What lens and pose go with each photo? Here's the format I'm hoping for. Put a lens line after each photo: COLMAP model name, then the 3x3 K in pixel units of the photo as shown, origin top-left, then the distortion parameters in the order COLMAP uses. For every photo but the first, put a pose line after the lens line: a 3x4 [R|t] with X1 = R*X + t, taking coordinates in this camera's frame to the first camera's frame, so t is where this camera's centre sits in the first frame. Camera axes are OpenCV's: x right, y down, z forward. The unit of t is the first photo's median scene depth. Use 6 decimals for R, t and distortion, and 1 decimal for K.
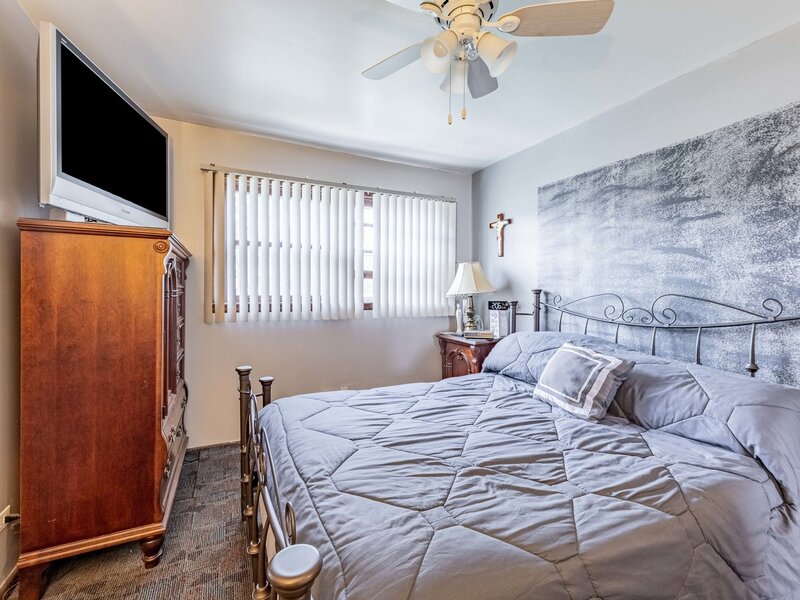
lens RADIAL K [[341.6, 0, 403.2], [0, 341.6, 295.6], [0, 0, 1]] dist [0.007102, -0.000627]
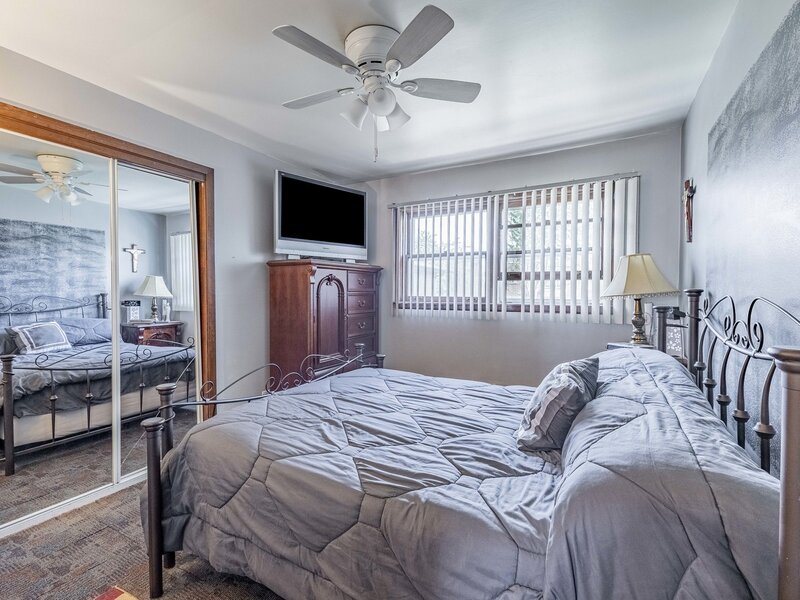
lens RADIAL K [[350.3, 0, 400.0], [0, 350.3, 300.0], [0, 0, 1]] dist [0.001563, -0.000054]
pose [[0.616595, 0.012340, -0.787183, 1.119583], [-0.006581, 0.999923, 0.010520, -0.002183], [0.787253, -0.001306, 0.616629, 0.244649]]
